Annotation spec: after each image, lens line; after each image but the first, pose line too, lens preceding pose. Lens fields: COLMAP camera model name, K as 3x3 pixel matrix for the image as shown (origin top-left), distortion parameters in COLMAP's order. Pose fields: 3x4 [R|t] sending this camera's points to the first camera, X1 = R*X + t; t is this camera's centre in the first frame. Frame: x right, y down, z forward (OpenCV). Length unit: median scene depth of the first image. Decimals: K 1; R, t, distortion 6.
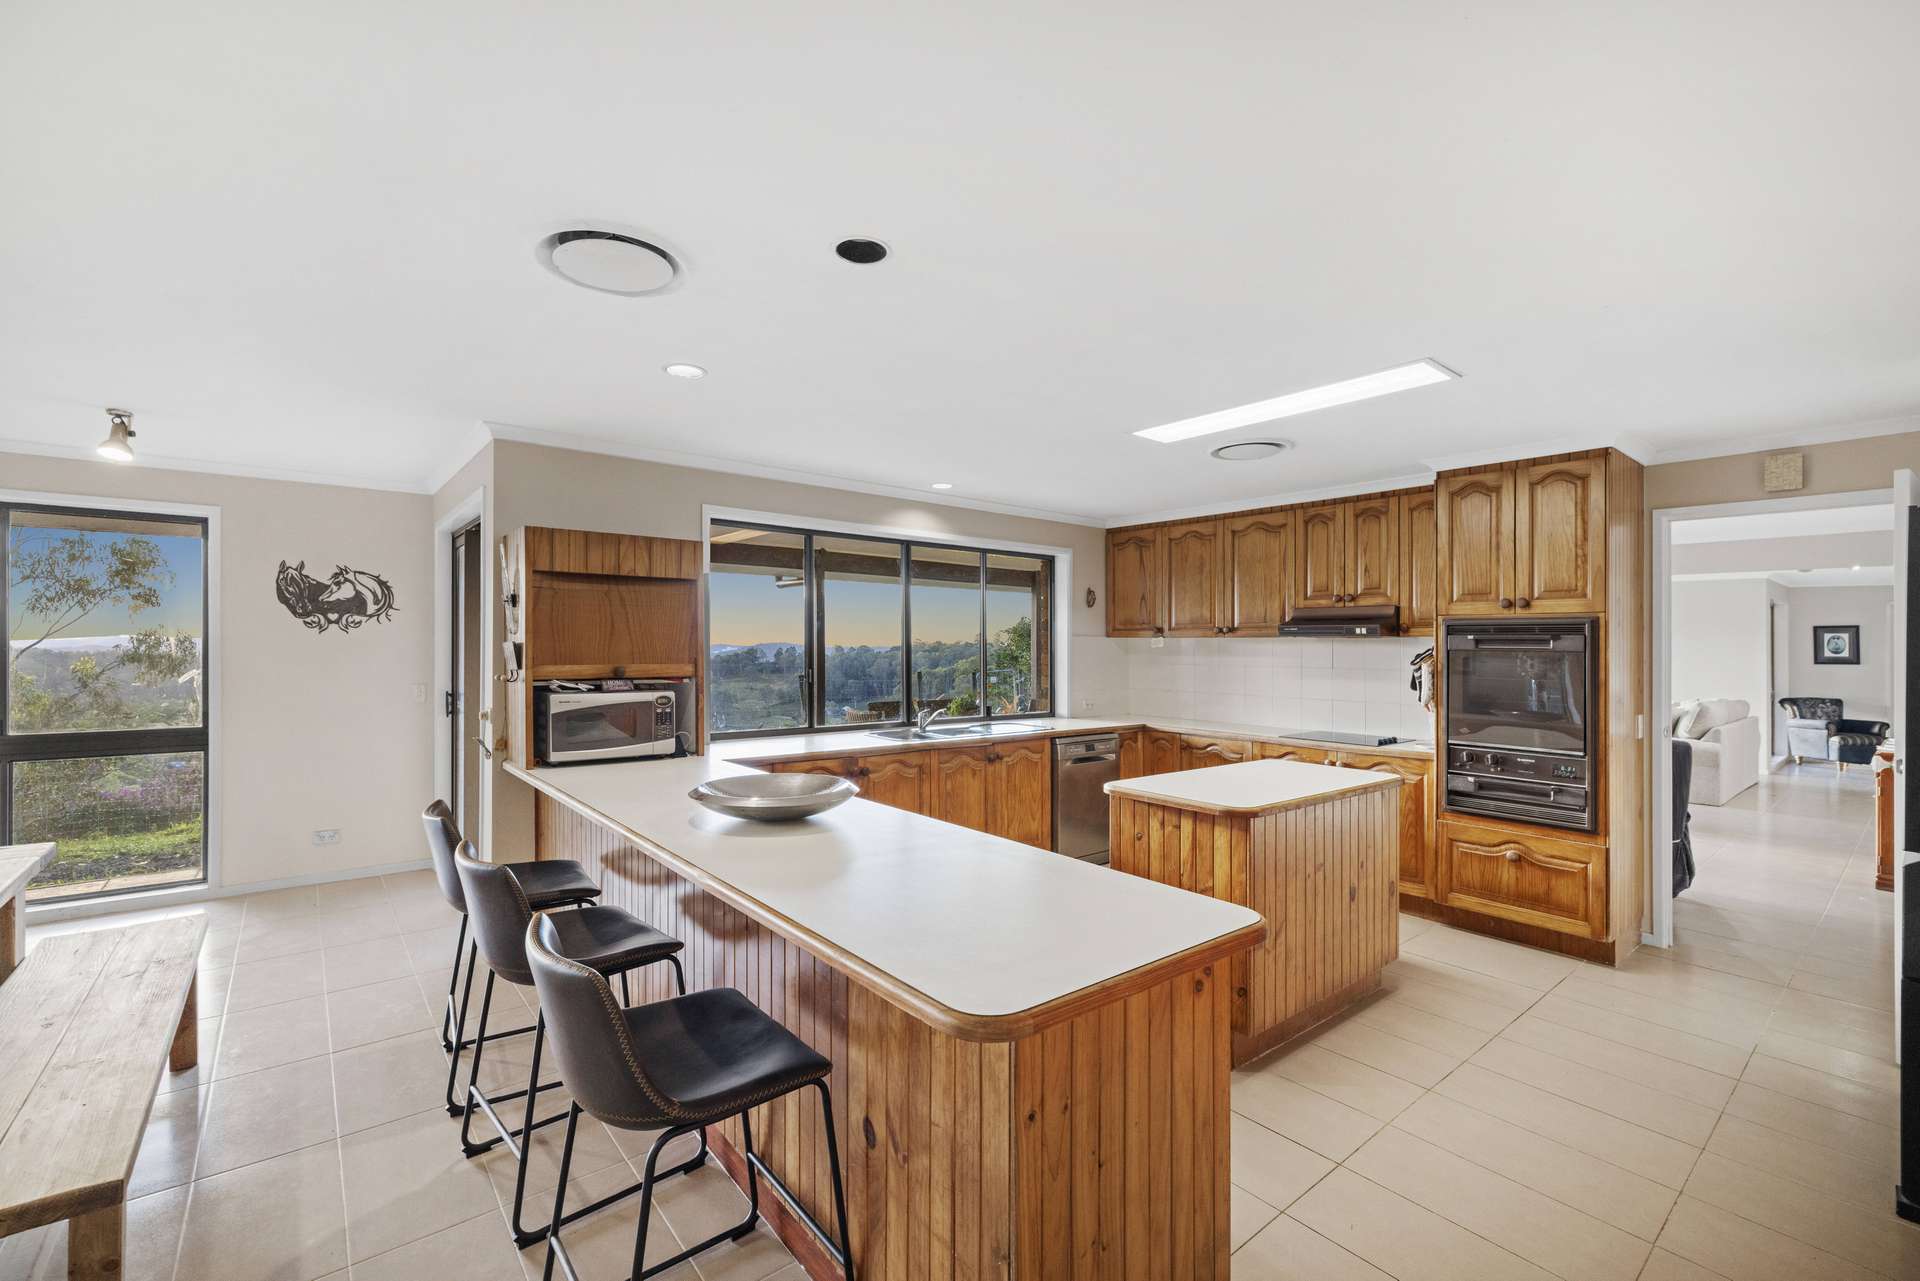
lens RADIAL K [[822.1, 0, 953.2], [0, 822.1, 639.7], [0, 0, 1]] dist [0.008850, -0.002113]
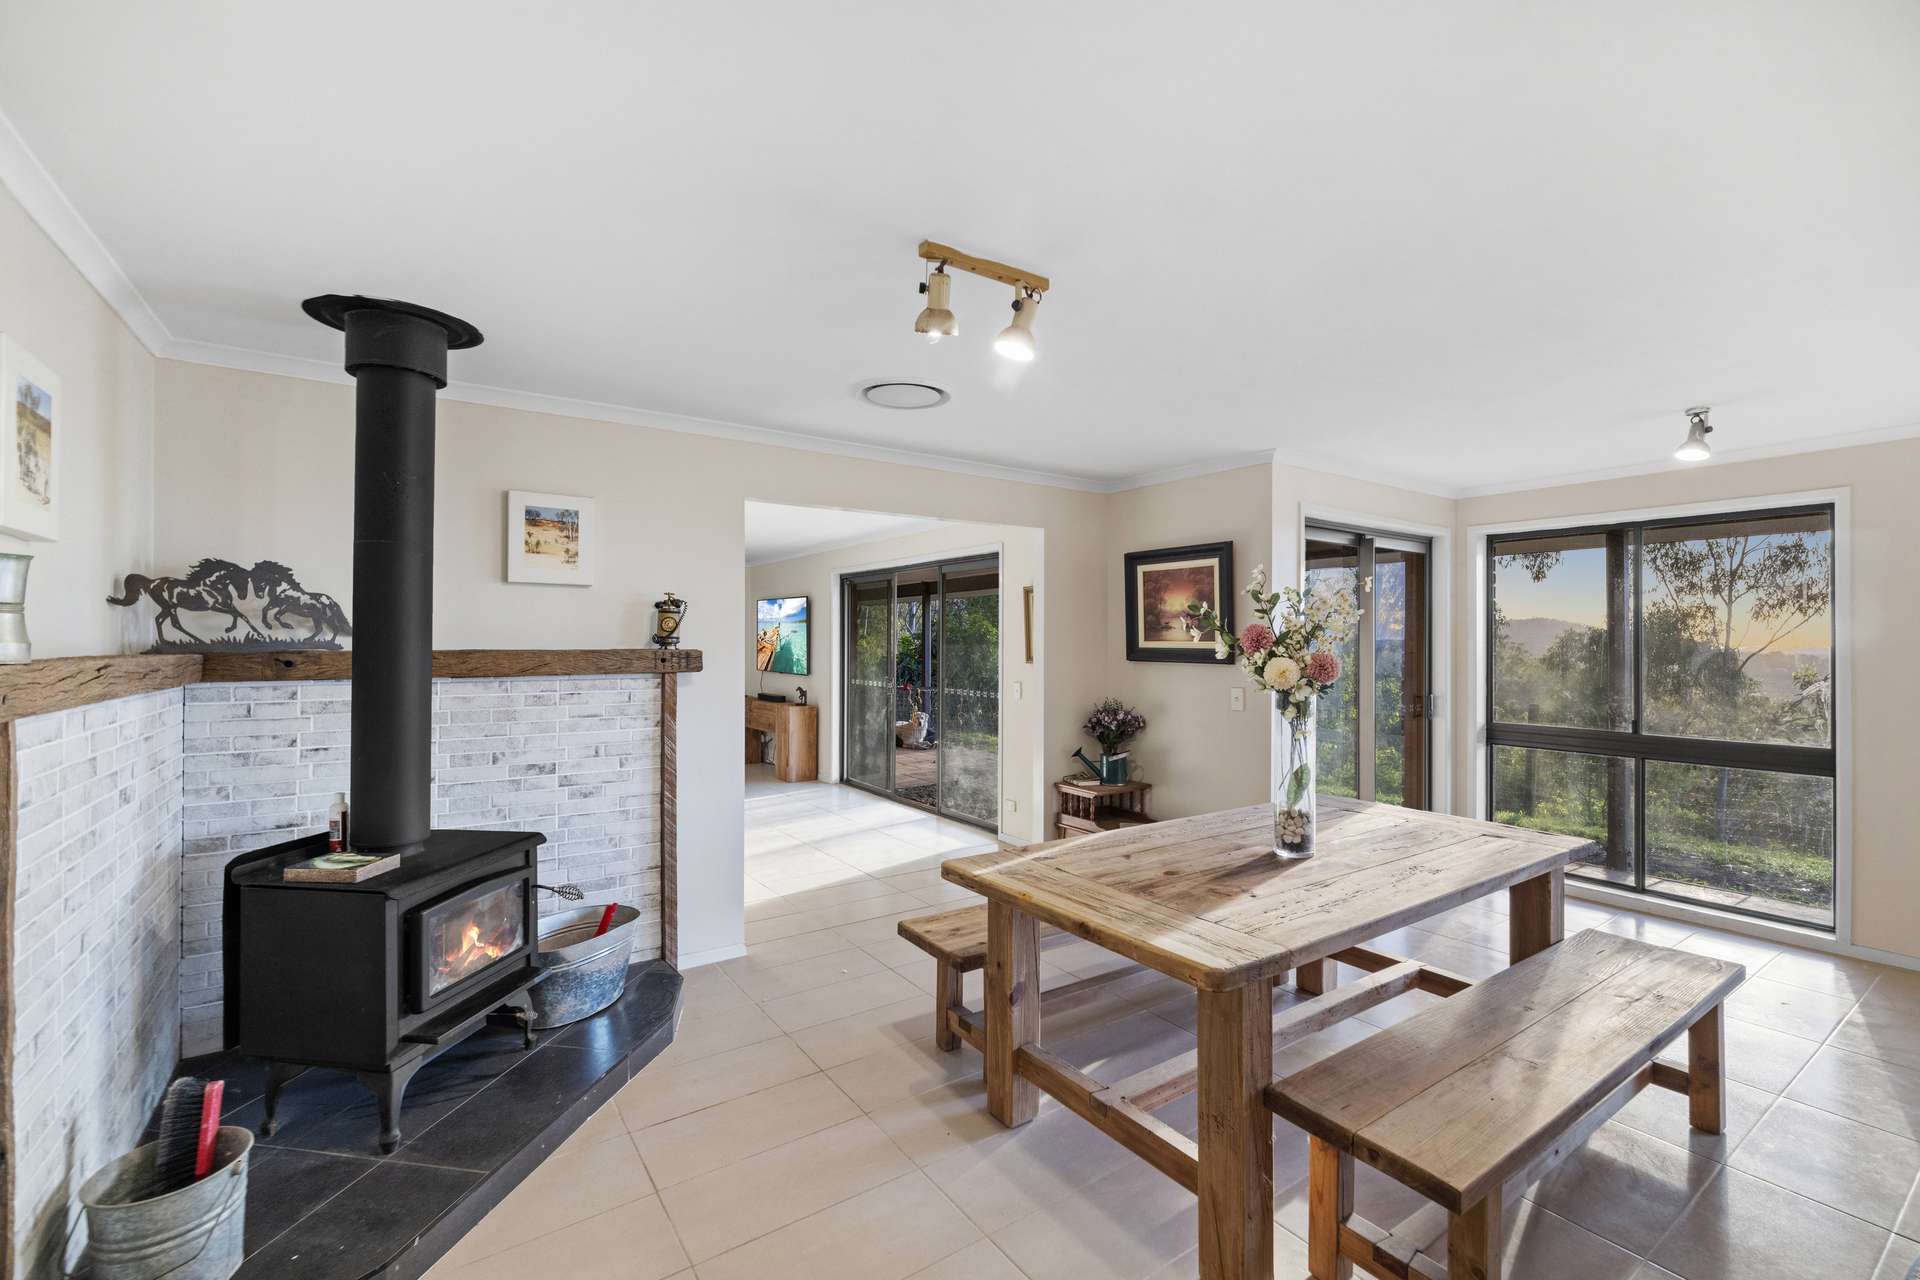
lens RADIAL K [[822.1, 0, 960.5], [0, 822.1, 638.6], [0, 0, 1]] dist [0.008850, -0.002113]
pose [[-0.075180, -0.010782, -0.997112, 0.011280], [0.001925, 0.999938, -0.010957, -0.000163], [0.997168, -0.002743, -0.075154, 0.159944]]
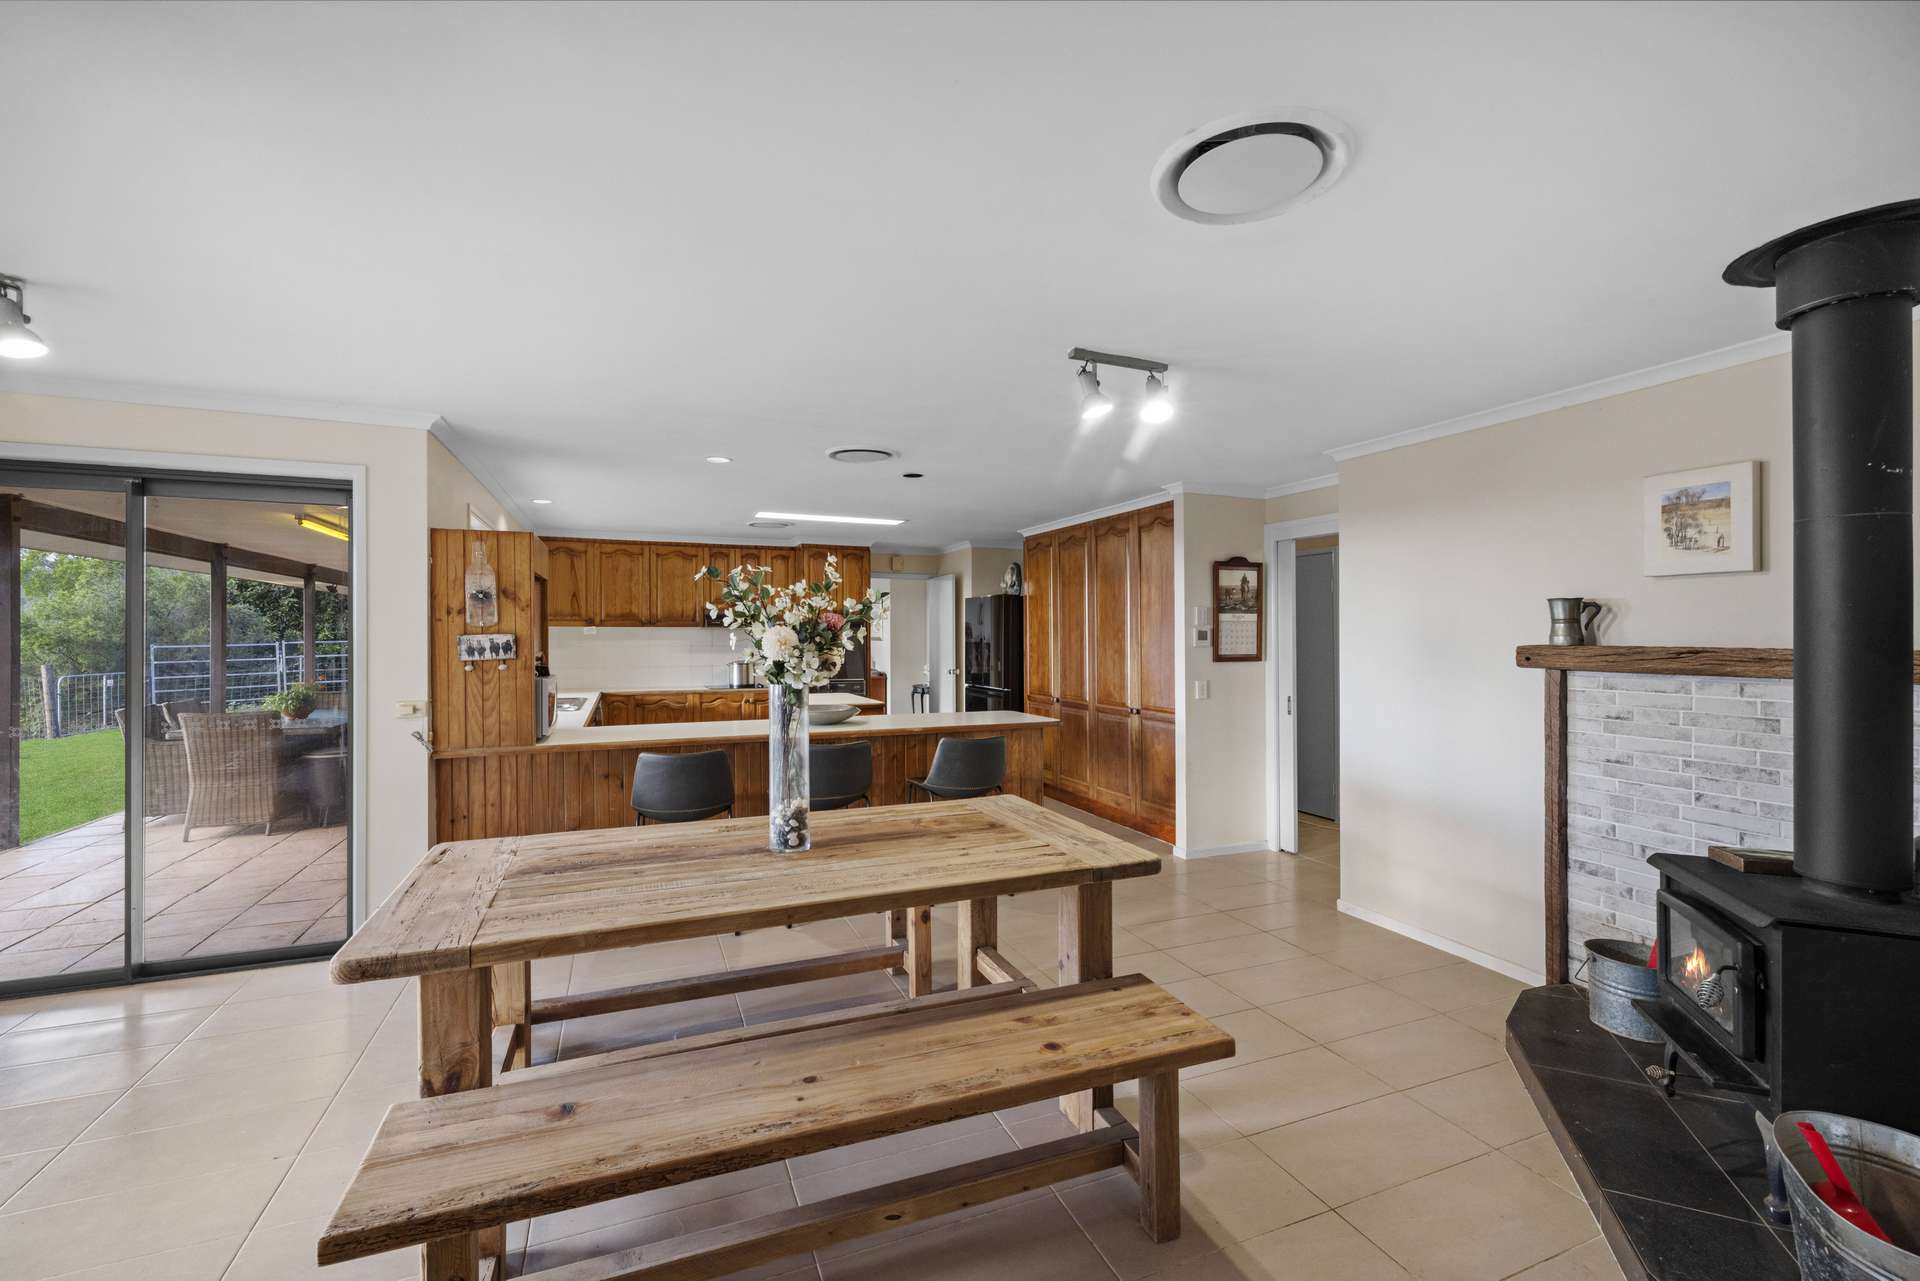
lens RADIAL K [[822.1, 0, 961.3], [0, 822.1, 627.7], [0, 0, 1]] dist [0.008850, -0.002113]
pose [[0.280337, 0.002535, 0.959898, -1.156154], [-0.005950, 0.999982, -0.000903, -0.004636], [-0.959883, -0.005458, 0.280347, 0.088160]]
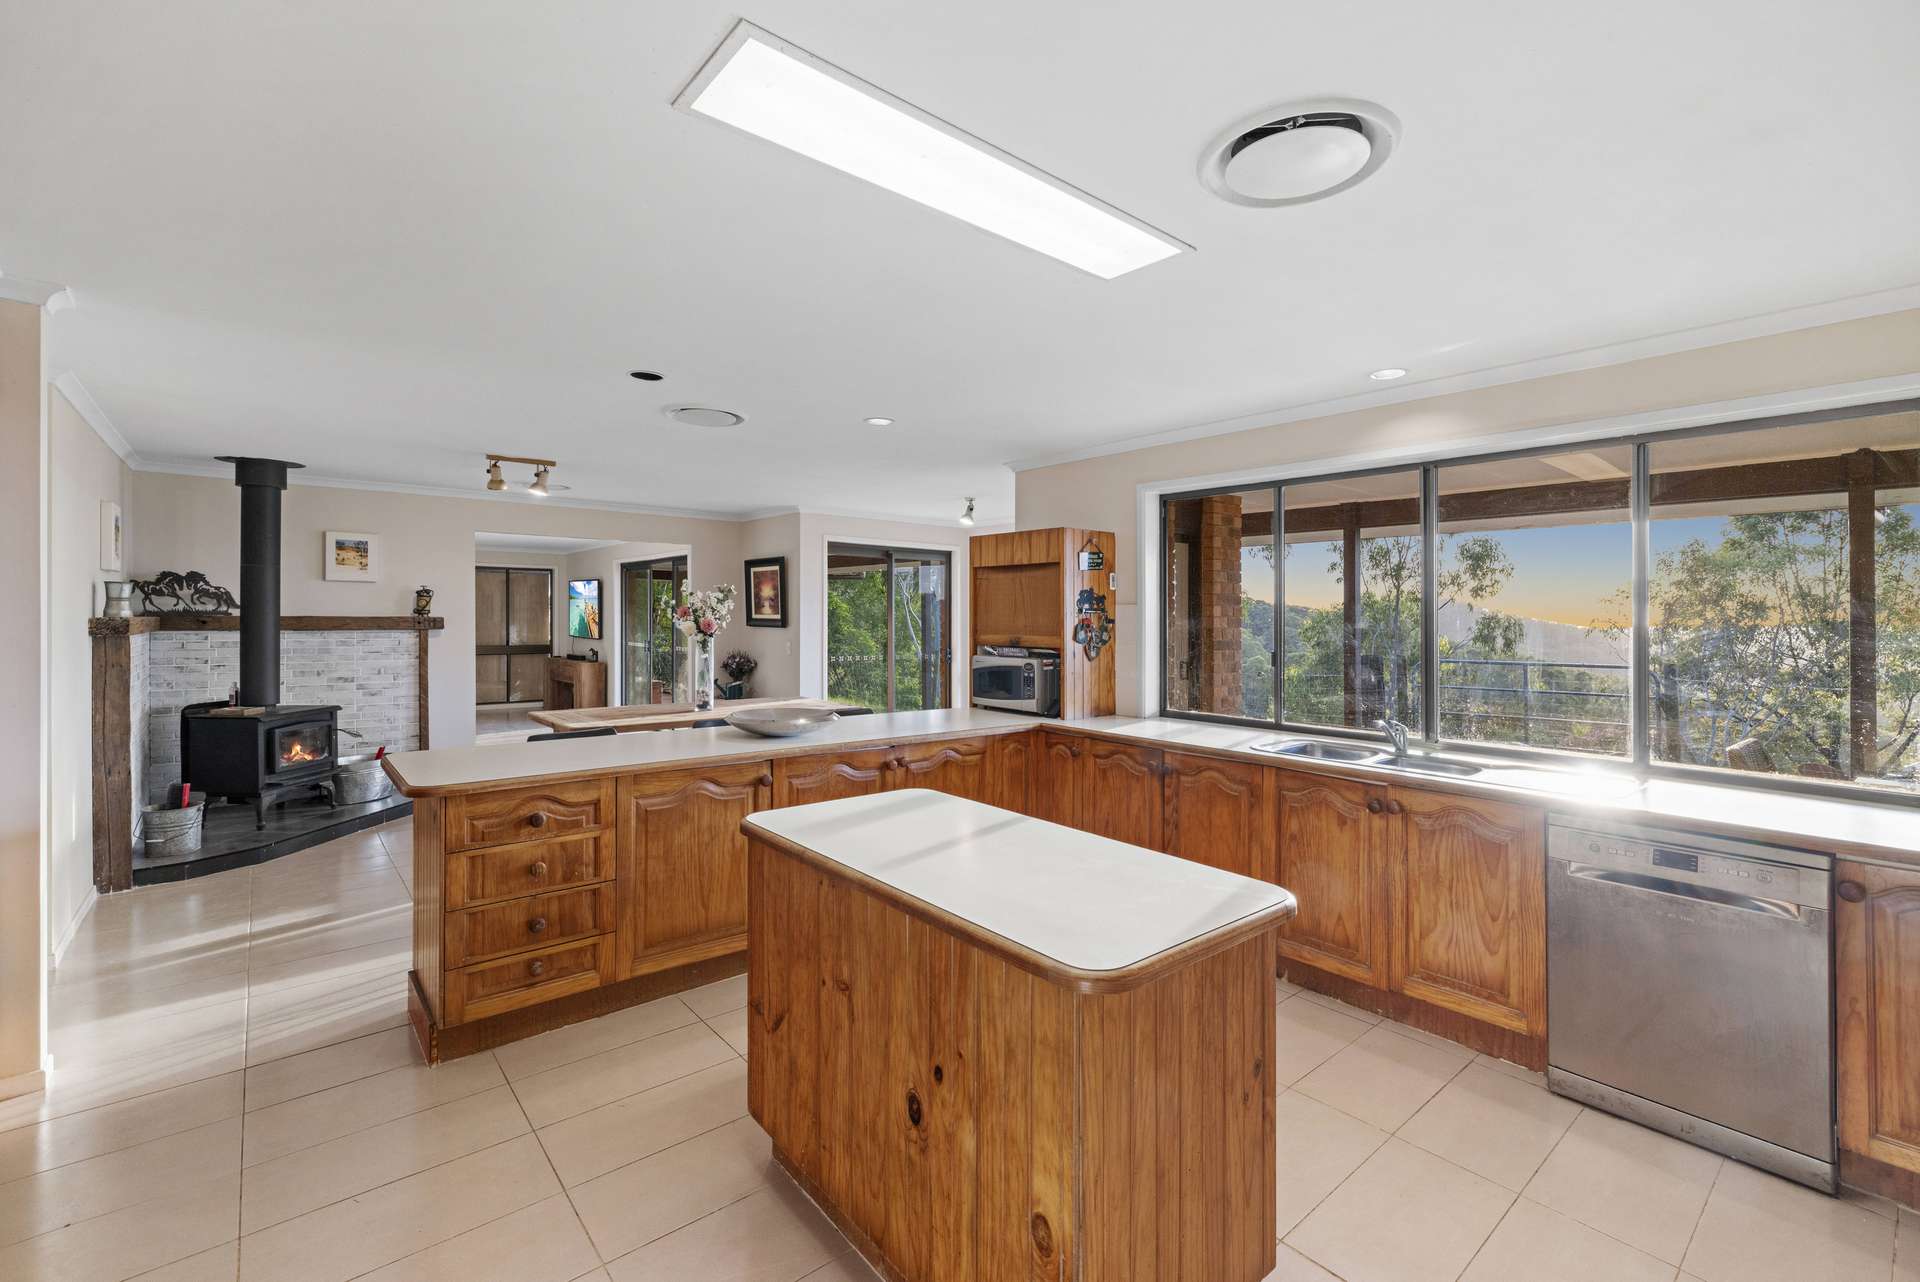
lens RADIAL K [[822.1, 0, 958.5], [0, 822.1, 628.3], [0, 0, 1]] dist [0.008850, -0.002113]
pose [[0.024169, 0.007407, -0.999680, 0.668227], [-0.002899, 0.999969, 0.007339, 0.007381], [0.999704, 0.002721, 0.024189, 0.688188]]
